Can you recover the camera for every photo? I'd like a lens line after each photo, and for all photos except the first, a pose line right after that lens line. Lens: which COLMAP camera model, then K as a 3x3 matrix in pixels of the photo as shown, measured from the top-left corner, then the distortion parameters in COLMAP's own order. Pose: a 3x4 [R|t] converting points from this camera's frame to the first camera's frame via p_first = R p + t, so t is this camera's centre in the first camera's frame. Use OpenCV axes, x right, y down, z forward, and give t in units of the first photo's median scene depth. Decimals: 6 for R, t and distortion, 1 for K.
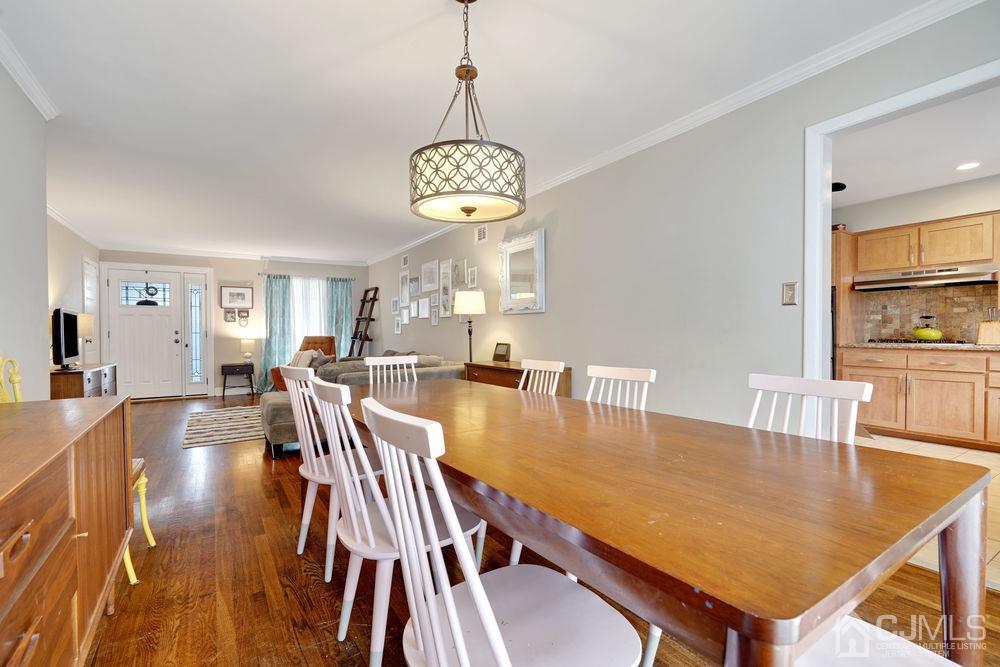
lens RADIAL K [[454.1, 0, 496.4], [0, 454.1, 338.6], [0, 0, 1]] dist [0.002060, 0.000681]
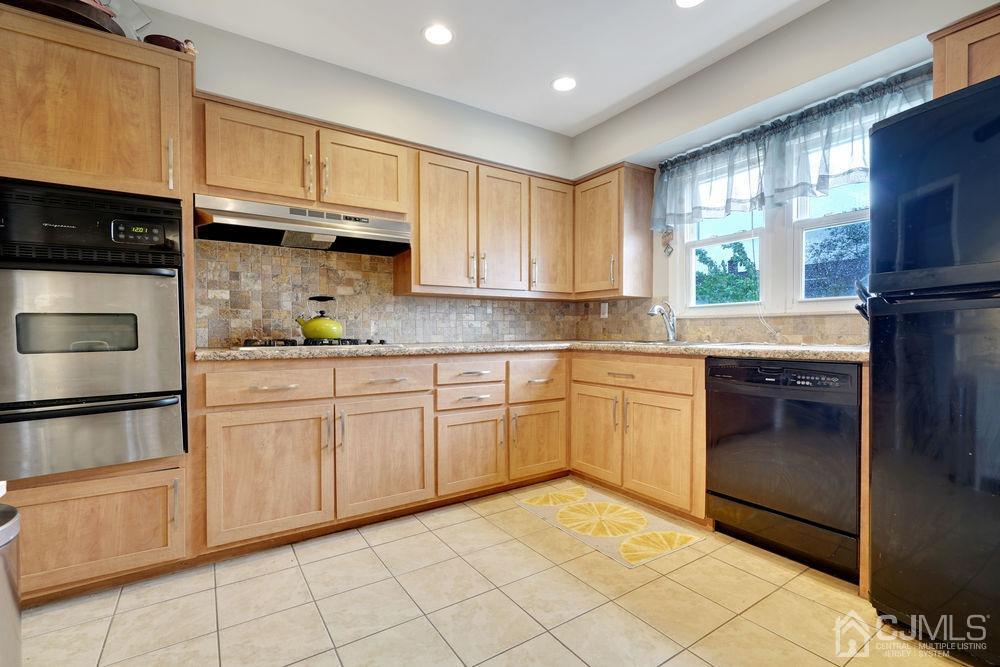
lens RADIAL K [[453.1, 0, 499.6], [0, 453.1, 336.8], [0, 0, 1]] dist [-0.001827, 0.000882]
pose [[-0.023823, -0.004848, 0.999704, 0.391363], [0.019754, 0.999791, 0.005320, 0.001220], [-0.999521, 0.019875, -0.023722, 0.806468]]
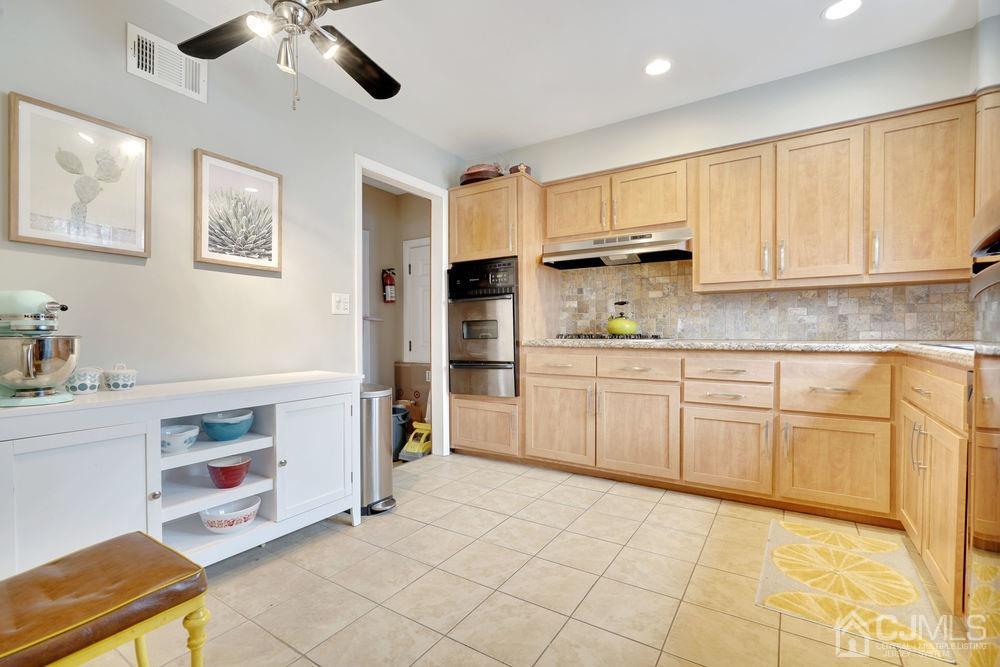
lens RADIAL K [[453.1, 0, 499.6], [0, 453.1, 336.8], [0, 0, 1]] dist [-0.001827, 0.000882]
pose [[0.905507, -0.006224, 0.424286, 0.471058], [0.007478, 0.999971, -0.001290, 0.006089], [-0.424265, 0.004340, 0.905528, 0.435760]]
